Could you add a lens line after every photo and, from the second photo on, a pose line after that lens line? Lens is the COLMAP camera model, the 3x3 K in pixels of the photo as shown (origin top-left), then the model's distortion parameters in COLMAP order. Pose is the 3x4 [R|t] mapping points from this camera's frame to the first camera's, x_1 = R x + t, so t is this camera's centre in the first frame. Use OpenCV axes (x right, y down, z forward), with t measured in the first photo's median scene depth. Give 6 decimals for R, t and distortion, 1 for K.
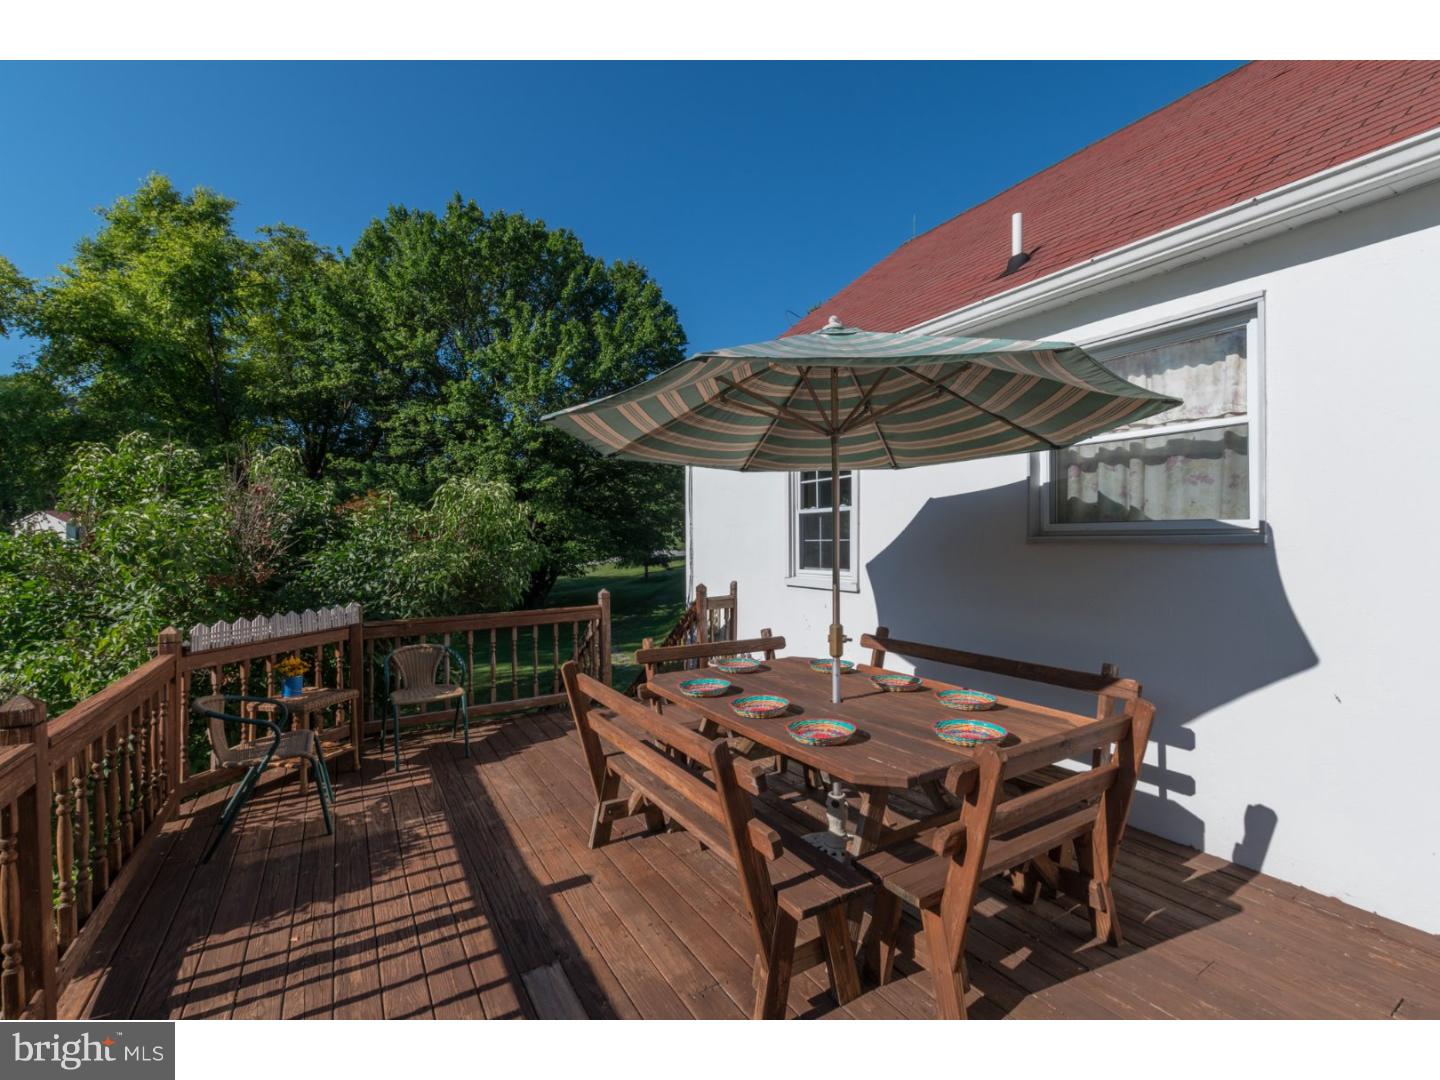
lens RADIAL K [[636.2, 0, 715.9], [0, 636.2, 551.5], [0, 0, 1]] dist [0.000709, -0.000238]
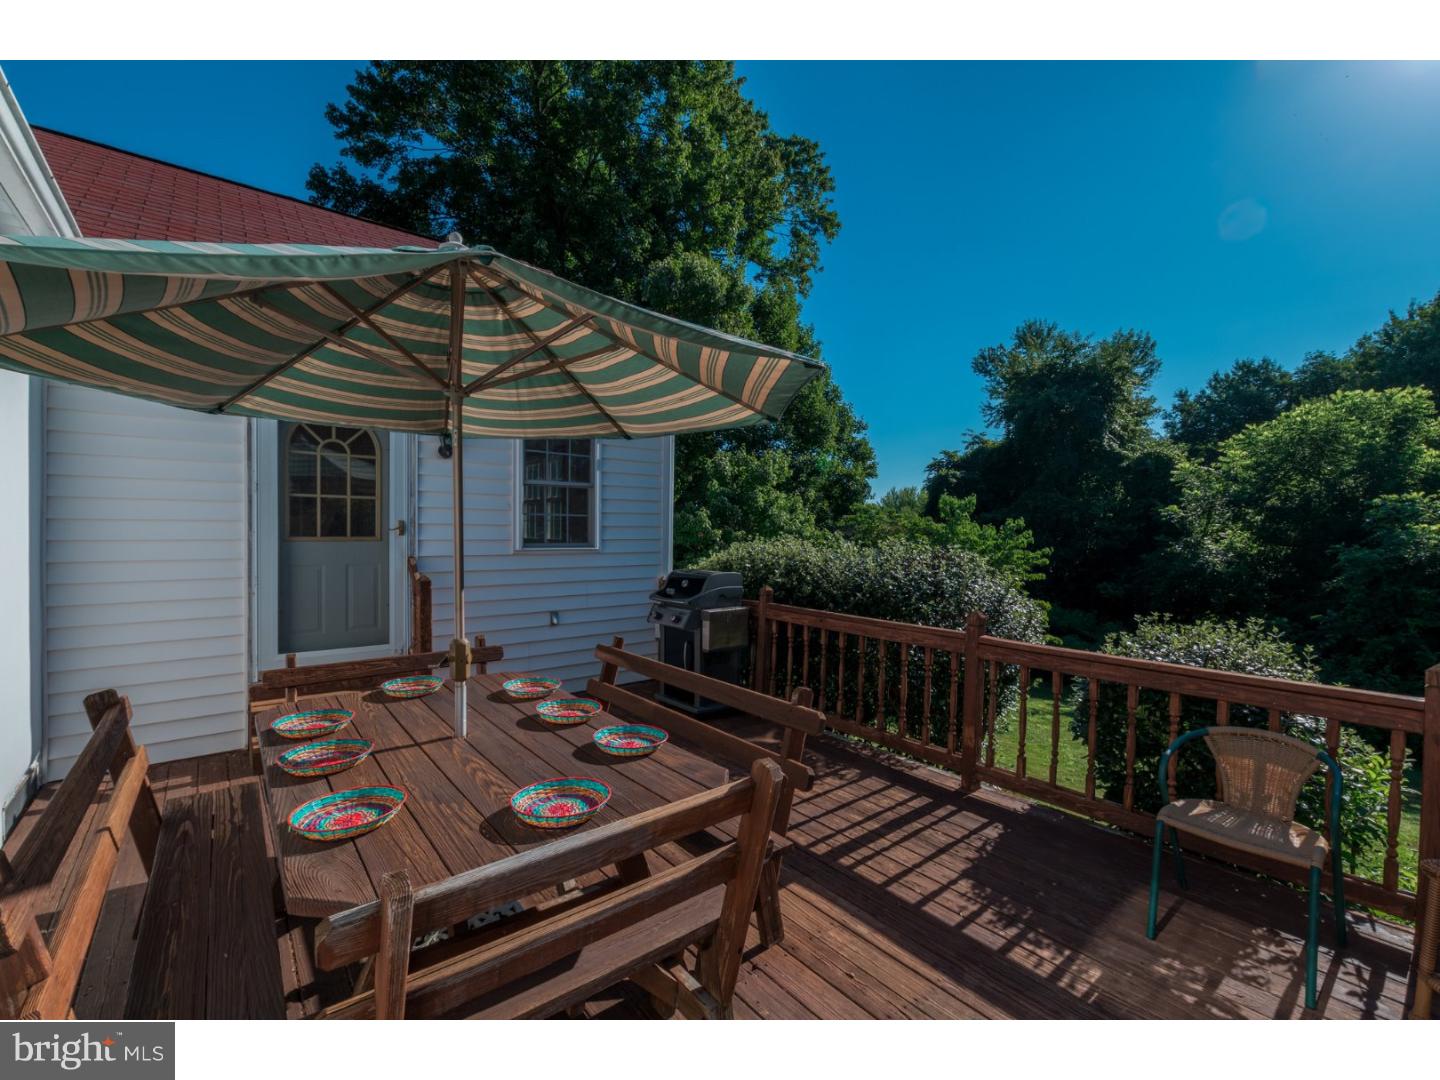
lens RADIAL K [[619.2, 0, 725.6], [0, 619.2, 540.2], [0, 0, 1]] dist [0.002434, 0.000194]
pose [[-0.988343, 0.004189, -0.152188, -0.018397], [-0.000880, 0.999448, 0.033222, -0.033108], [0.152243, 0.032969, -0.987793, 1.566188]]
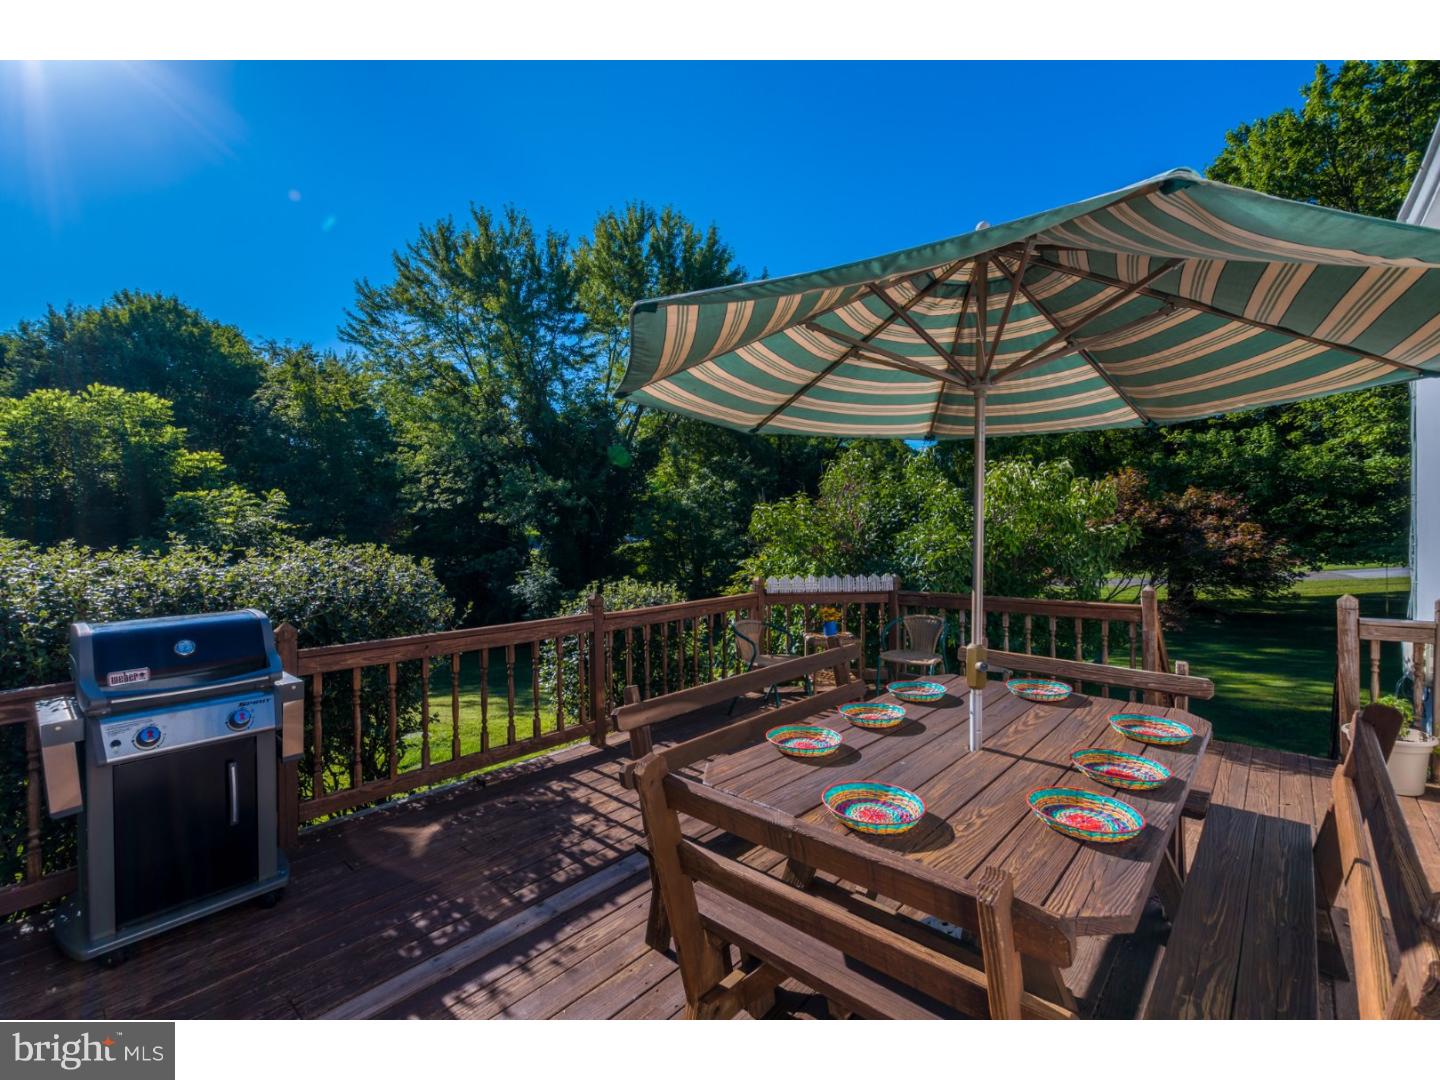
lens RADIAL K [[619.2, 0, 725.6], [0, 619.2, 540.2], [0, 0, 1]] dist [0.002434, 0.000194]
pose [[0.294787, 0.032315, -0.955017, 0.662359], [-0.008319, 0.999477, 0.031251, -0.025802], [0.955527, -0.001268, 0.294901, 0.470631]]
